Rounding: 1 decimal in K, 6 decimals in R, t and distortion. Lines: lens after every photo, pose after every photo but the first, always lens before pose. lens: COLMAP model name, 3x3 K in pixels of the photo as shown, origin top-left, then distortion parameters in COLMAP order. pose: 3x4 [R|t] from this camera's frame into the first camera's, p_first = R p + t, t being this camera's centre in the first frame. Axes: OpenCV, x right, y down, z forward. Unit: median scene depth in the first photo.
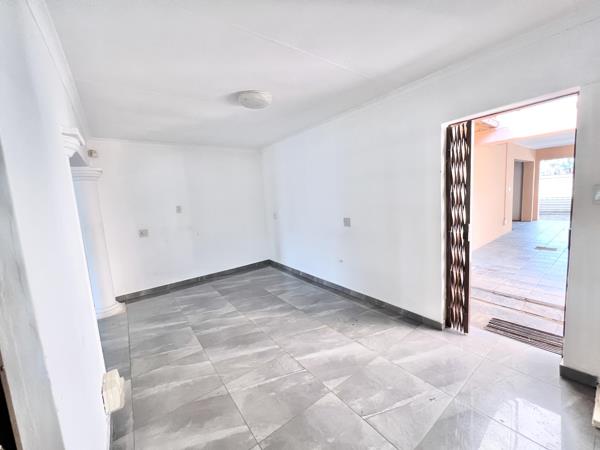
lens RADIAL K [[240.3, 0, 300.0], [0, 240.3, 225.0], [0, 0, 1]] dist [-0.000071, -0.000070]
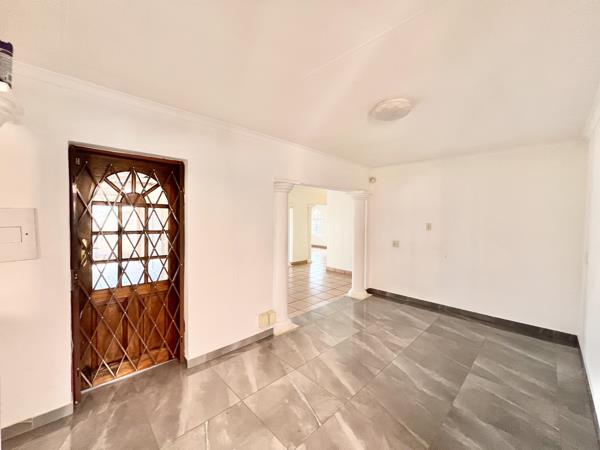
lens RADIAL K [[240.3, 0, 300.0], [0, 240.3, 225.0], [0, 0, 1]] dist [-0.000071, -0.000070]
pose [[0.129143, 0.094724, -0.987091, 0.434183], [-0.136656, 0.987630, 0.076896, -0.085208], [0.982165, 0.124961, 0.140490, 0.394791]]
